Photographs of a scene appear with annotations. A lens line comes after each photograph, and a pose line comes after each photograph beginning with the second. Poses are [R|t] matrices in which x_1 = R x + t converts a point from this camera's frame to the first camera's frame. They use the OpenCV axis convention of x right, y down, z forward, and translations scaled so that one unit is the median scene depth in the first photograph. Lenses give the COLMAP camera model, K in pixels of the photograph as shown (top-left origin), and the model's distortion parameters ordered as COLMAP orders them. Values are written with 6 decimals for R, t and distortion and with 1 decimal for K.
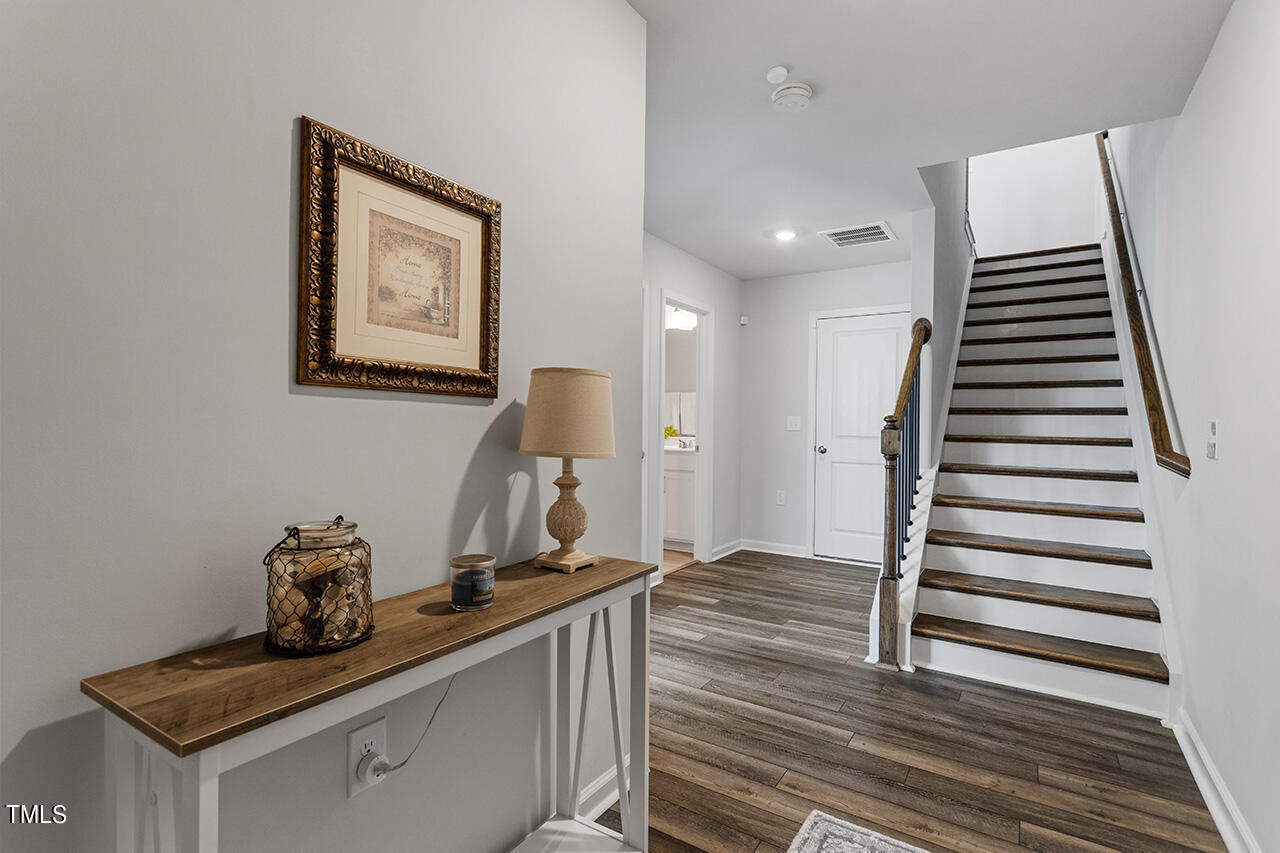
lens RADIAL K [[611.0, 0, 641.0], [0, 611.0, 423.5], [0, 0, 1]] dist [0.003267, 0.000335]
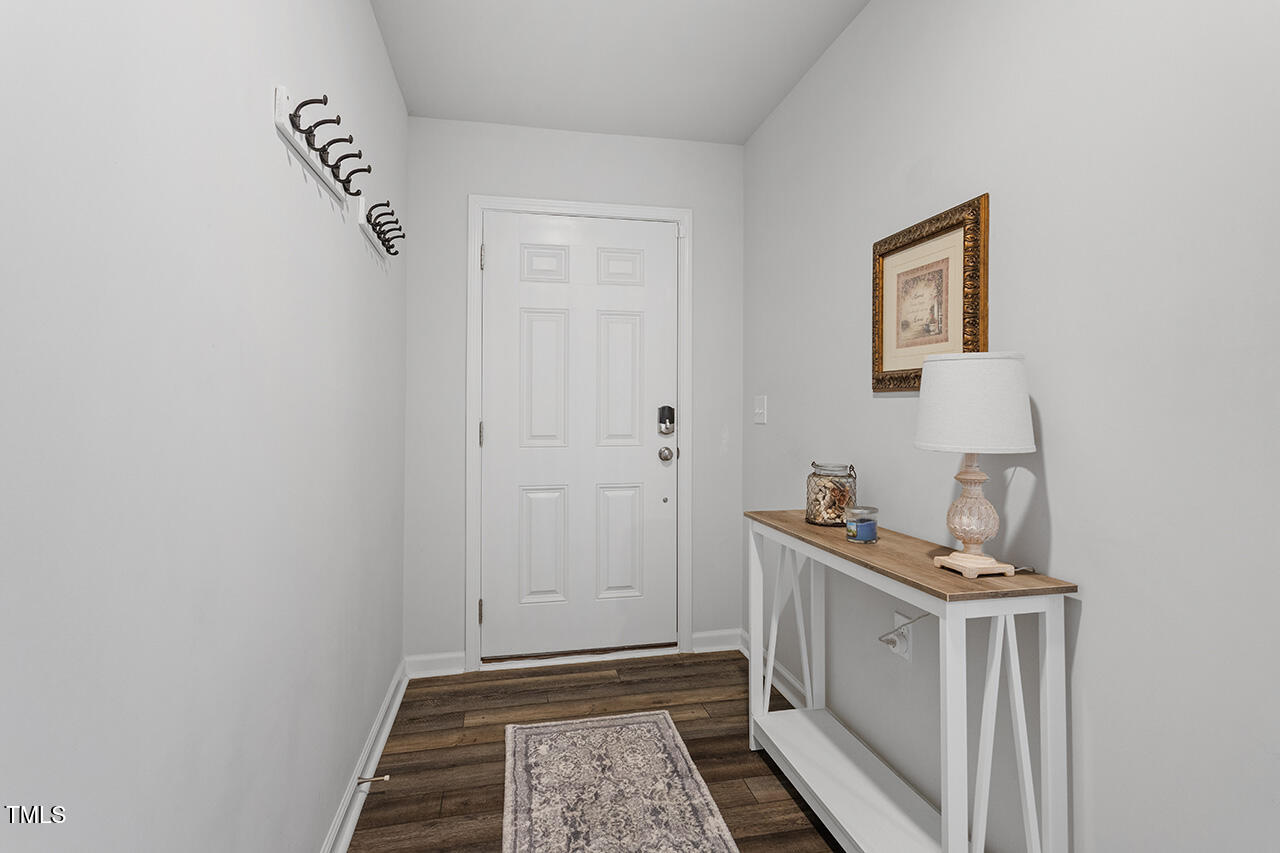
lens RADIAL K [[611.0, 0, 640.3], [0, 611.0, 420.0], [0, 0, 1]] dist [0.003267, 0.000335]
pose [[-0.710269, -0.004754, -0.703914, 0.998149], [-0.011934, 0.999915, 0.005288, 0.013934], [0.703829, 0.012156, -0.710265, 1.495688]]
